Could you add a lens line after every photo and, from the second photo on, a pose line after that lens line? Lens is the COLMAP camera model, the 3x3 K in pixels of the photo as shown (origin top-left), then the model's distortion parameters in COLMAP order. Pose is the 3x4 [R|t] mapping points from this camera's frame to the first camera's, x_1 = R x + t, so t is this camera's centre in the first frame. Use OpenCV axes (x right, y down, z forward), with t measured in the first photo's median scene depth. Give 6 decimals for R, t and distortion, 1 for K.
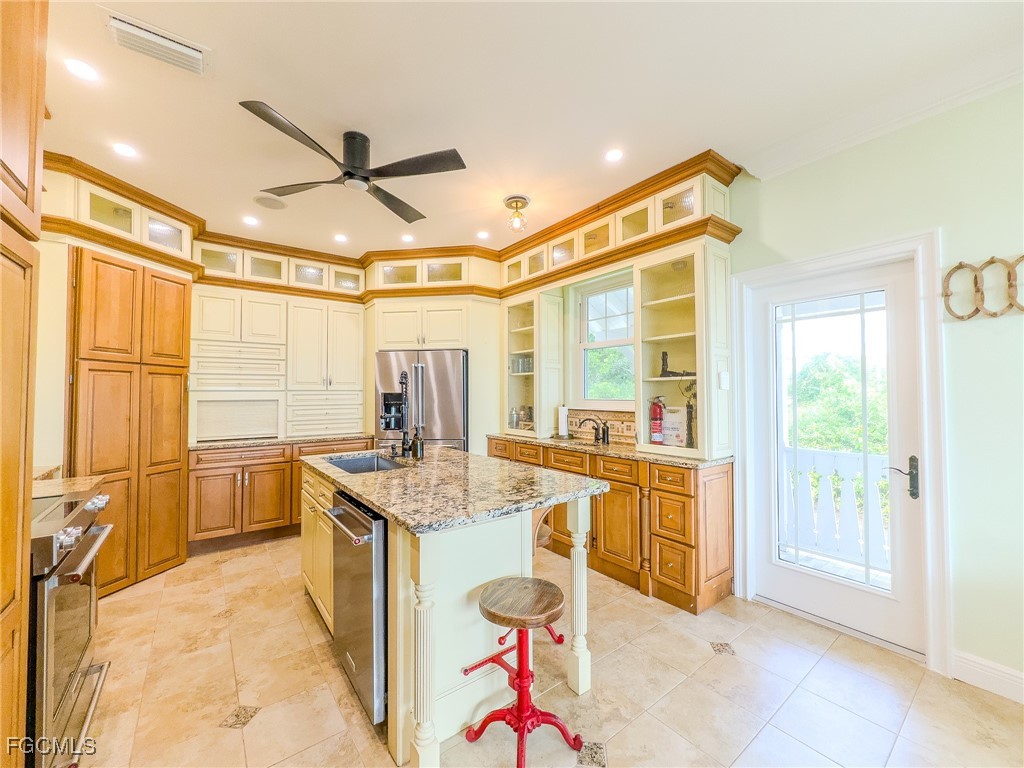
lens RADIAL K [[408.5, 0, 513.4], [0, 408.5, 383.9], [0, 0, 1]] dist [-0.010044, 0.000019]
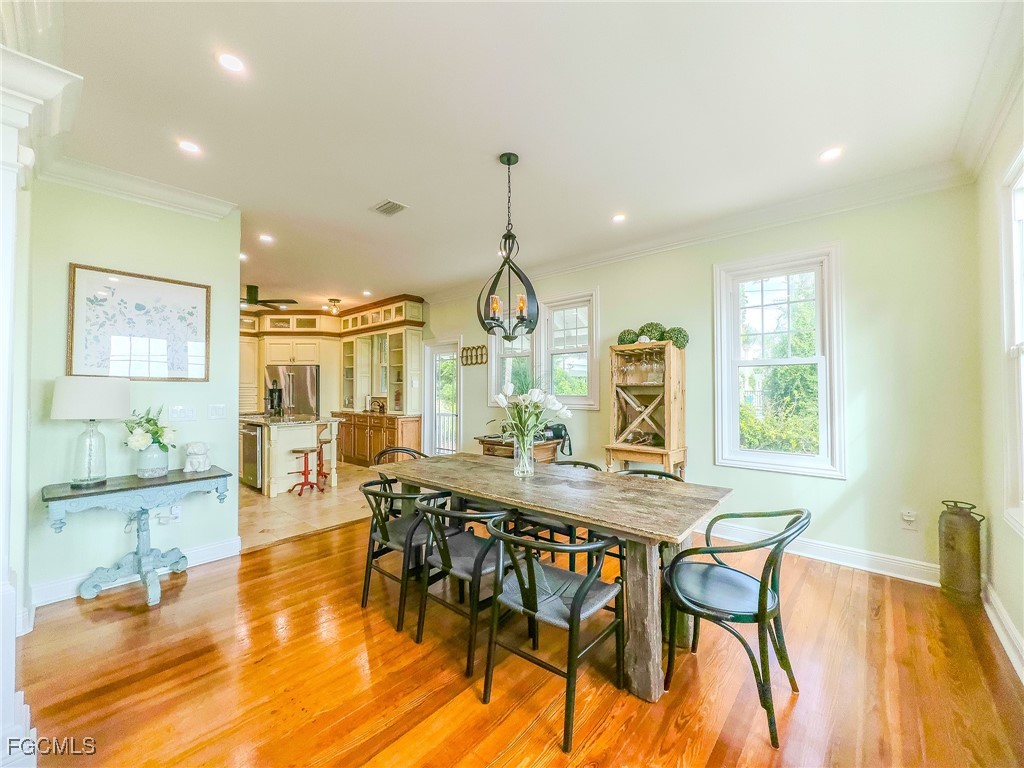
lens RADIAL K [[408.5, 0, 514.9], [0, 408.5, 383.9], [0, 0, 1]] dist [-0.010044, 0.000019]
pose [[0.979978, 0.006180, 0.199008, 0.400314], [-0.007118, 0.999967, 0.003999, -0.013782], [-0.198977, -0.005336, 0.979990, -1.015165]]
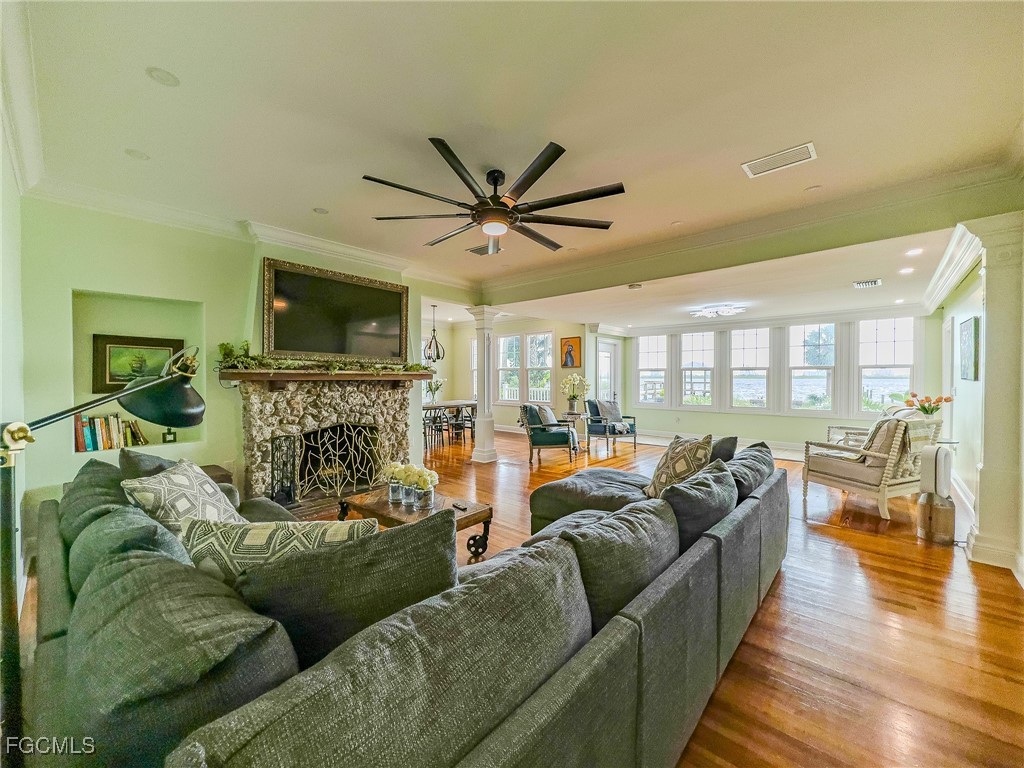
lens RADIAL K [[408.5, 0, 511.7], [0, 408.5, 381.2], [0, 0, 1]] dist [-0.010044, 0.000019]
pose [[-0.180037, -0.000752, 0.983660, -1.598977], [-0.008244, 0.999966, -0.000745, 0.015451], [-0.983625, -0.008243, -0.180037, -0.402247]]
